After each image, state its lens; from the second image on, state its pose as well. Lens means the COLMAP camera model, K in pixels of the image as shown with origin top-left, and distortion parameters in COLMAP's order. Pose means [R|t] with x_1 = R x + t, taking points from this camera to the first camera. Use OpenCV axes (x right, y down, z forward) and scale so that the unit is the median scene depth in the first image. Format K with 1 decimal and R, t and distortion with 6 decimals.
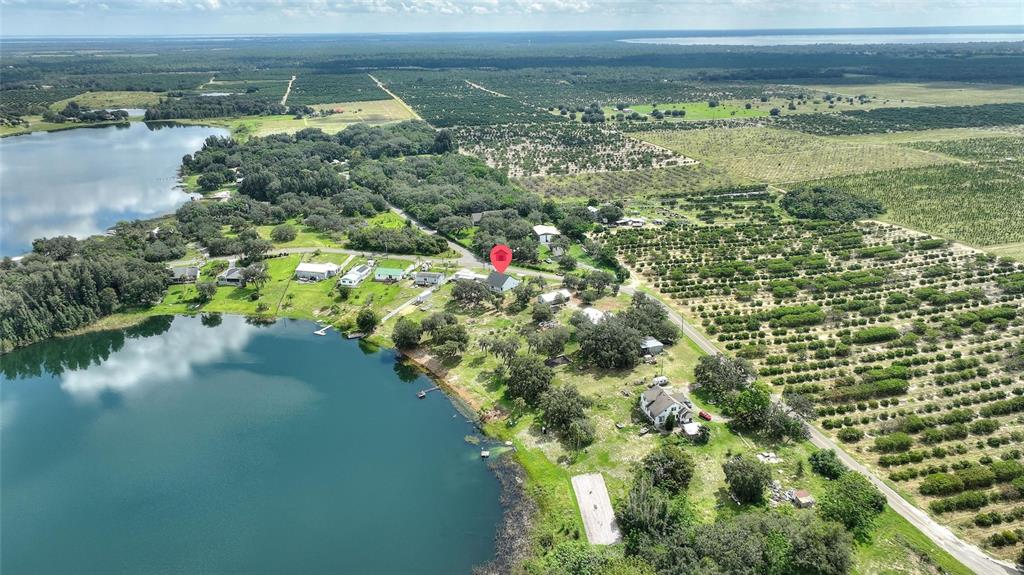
lens RADIAL K [[721.1, 0, 514.3], [0, 721.1, 283.8], [0, 0, 1]] dist [0.000481, 0.010987]
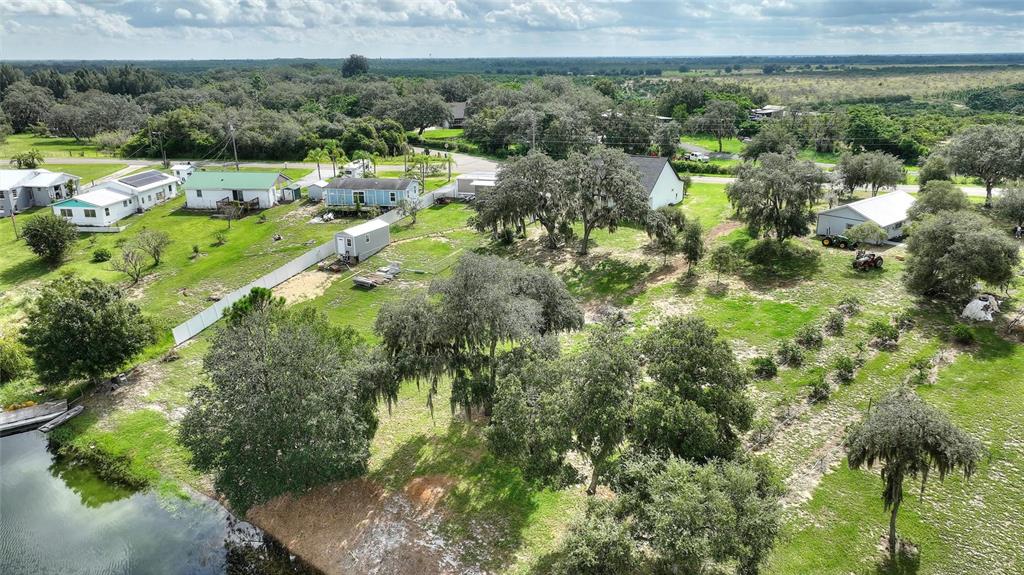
lens RADIAL K [[721.1, 0, 514.3], [0, 721.1, 283.8], [0, 0, 1]] dist [0.000481, 0.010987]
pose [[0.990931, -0.038637, 0.128696, -0.045195], [0.043542, 0.998420, -0.035516, 0.019429], [-0.127121, 0.040798, 0.991048, 0.317184]]
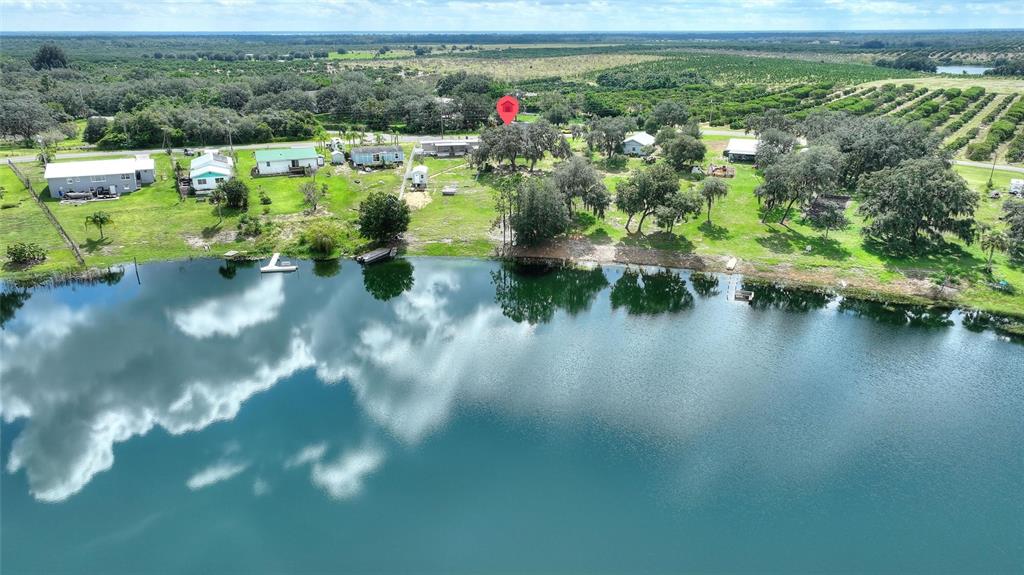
lens RADIAL K [[721.1, 0, 514.3], [0, 721.1, 283.8], [0, 0, 1]] dist [0.000481, 0.010987]
pose [[0.798627, -0.192862, 0.570087, -0.157451], [0.197151, 0.978832, 0.054956, 0.032242], [-0.568618, 0.068504, 0.819744, 0.245205]]
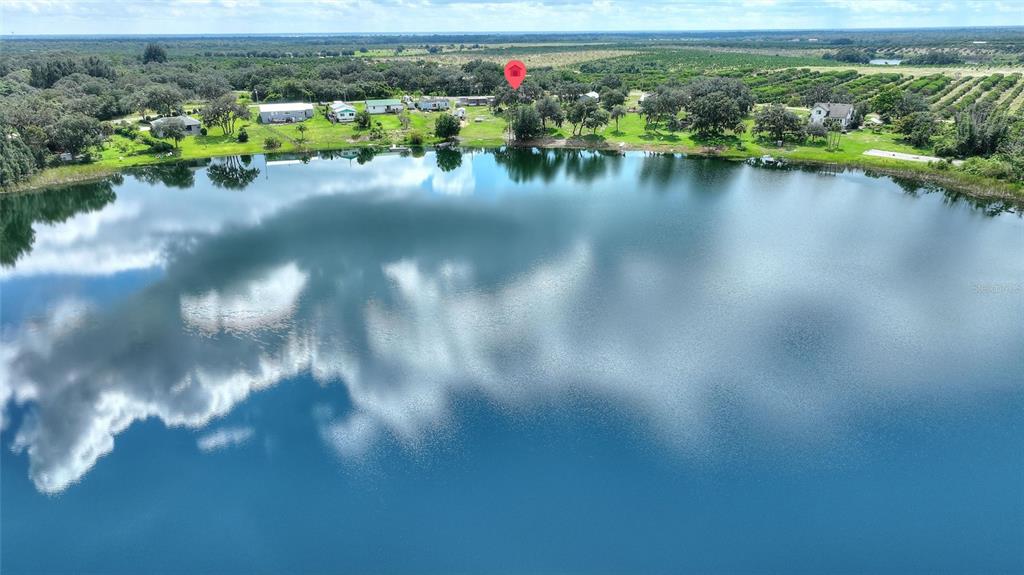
lens RADIAL K [[721.1, 0, 514.3], [0, 721.1, 283.8], [0, 0, 1]] dist [0.000481, 0.010987]
pose [[0.800353, -0.196192, 0.566519, -0.258831], [0.201857, 0.977953, 0.053501, 0.079010], [-0.564525, 0.071536, 0.822310, 0.117276]]
